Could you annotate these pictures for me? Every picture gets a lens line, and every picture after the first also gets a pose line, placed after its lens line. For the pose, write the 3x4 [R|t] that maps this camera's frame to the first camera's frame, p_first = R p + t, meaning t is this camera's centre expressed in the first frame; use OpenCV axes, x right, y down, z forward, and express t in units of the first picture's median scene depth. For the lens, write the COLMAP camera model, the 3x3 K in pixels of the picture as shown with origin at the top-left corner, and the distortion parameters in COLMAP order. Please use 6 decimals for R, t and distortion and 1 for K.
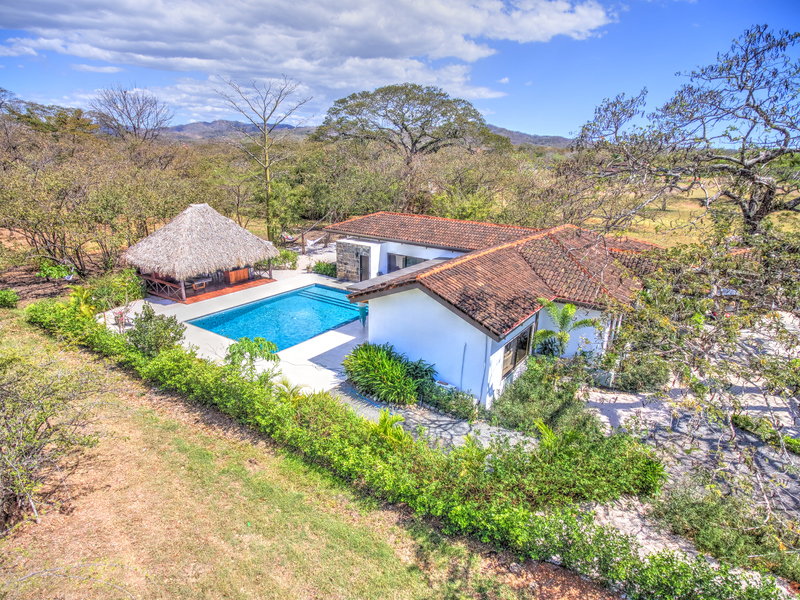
lens RADIAL K [[466.8, 0, 394.6], [0, 466.8, 301.9], [0, 0, 1]] dist [-0.004654, 0.000167]
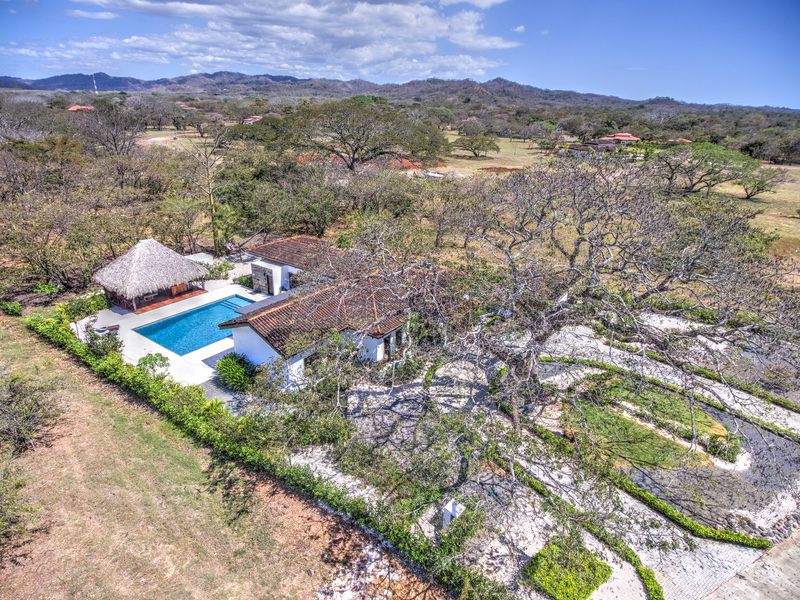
lens RADIAL K [[466.8, 0, 405.3], [0, 466.8, 297.5], [0, 0, 1]] dist [-0.004654, 0.000167]
pose [[0.999882, 0.014242, 0.005753, 0.332382], [-0.014677, 0.996334, 0.084284, -0.156894], [-0.004532, -0.084358, 0.996425, -0.390844]]
